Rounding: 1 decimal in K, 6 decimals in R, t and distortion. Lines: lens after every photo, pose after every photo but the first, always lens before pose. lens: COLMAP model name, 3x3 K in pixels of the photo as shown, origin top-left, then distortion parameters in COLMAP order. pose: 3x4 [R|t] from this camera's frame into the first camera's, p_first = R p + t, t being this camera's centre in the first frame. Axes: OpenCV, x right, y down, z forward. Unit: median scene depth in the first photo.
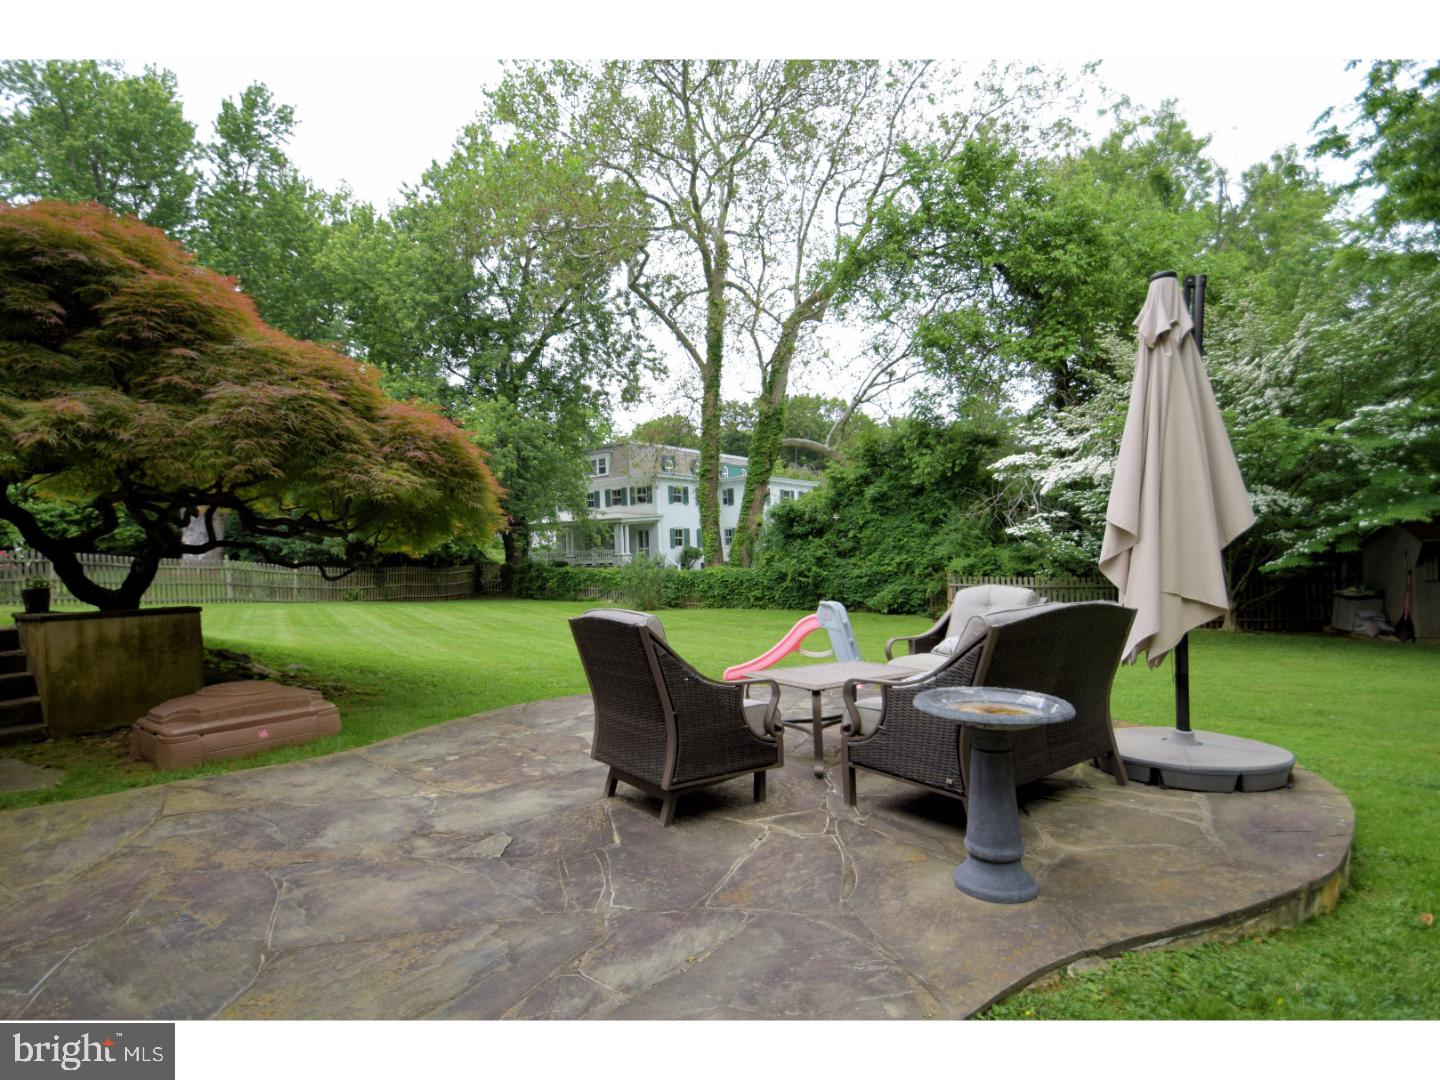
lens RADIAL K [[694.0, 0, 681.9], [0, 694.0, 561.5], [0, 0, 1]] dist [0.015877, -0.020553]
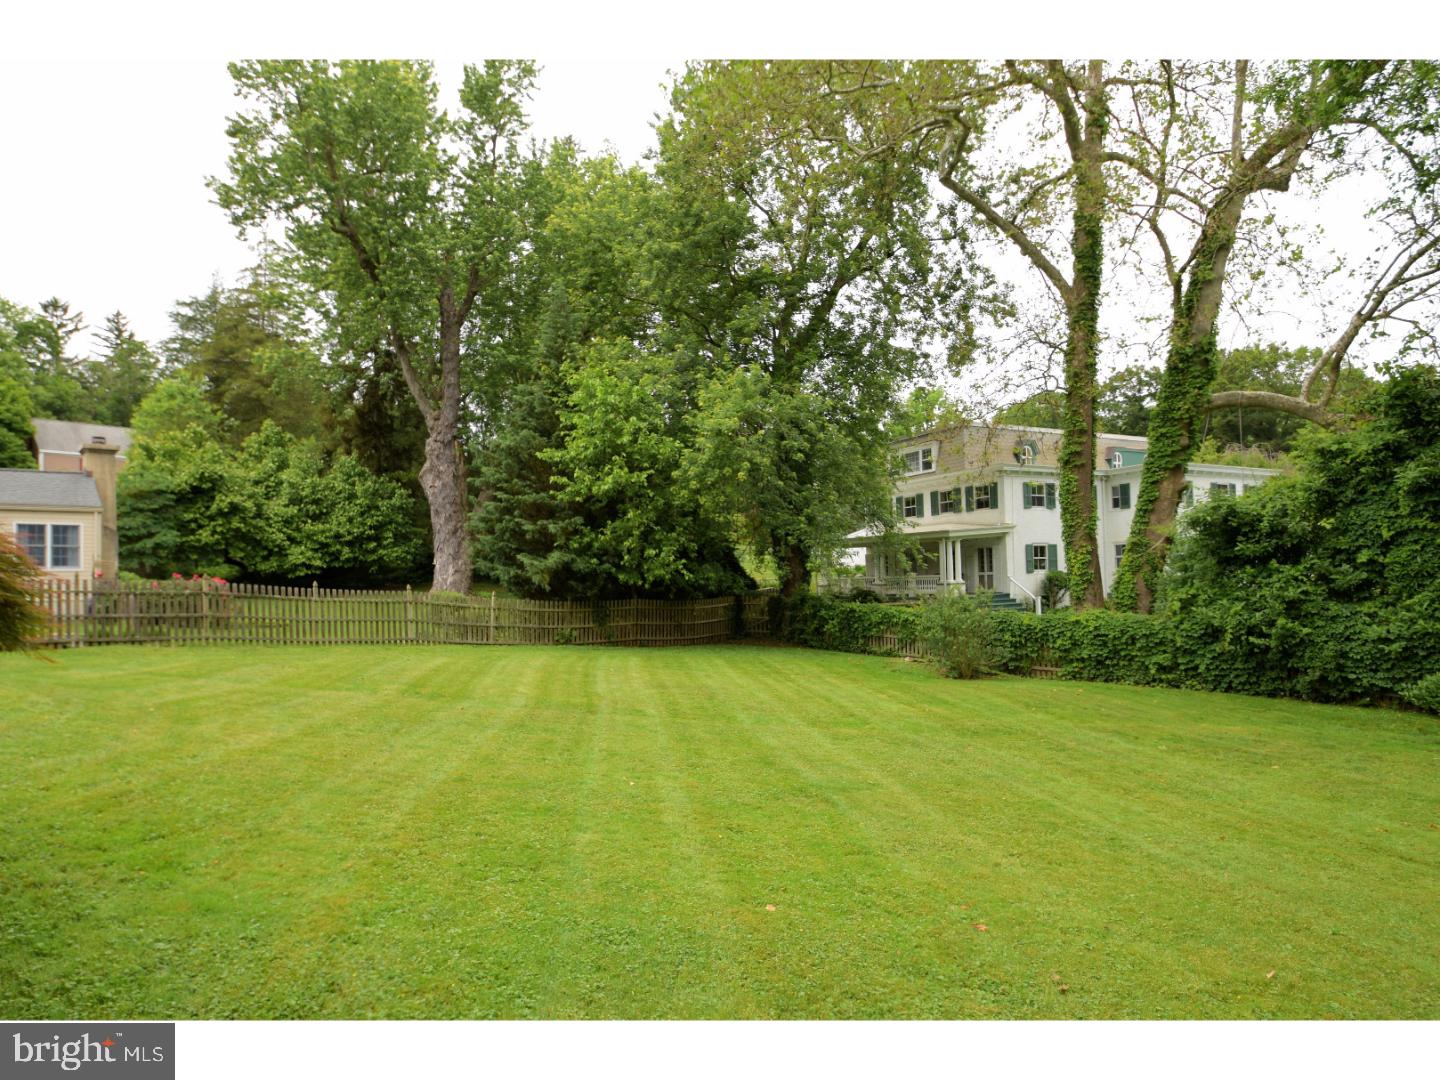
lens RADIAL K [[781.1, 0, 718.7], [0, 781.1, 562.2], [0, 0, 1]] dist [-0.019509, -0.011144]
pose [[0.909898, 0.002555, -0.414824, 0.031489], [-0.011525, 0.999751, -0.019121, -0.014336], [0.414672, 0.022179, 0.909701, 0.208974]]
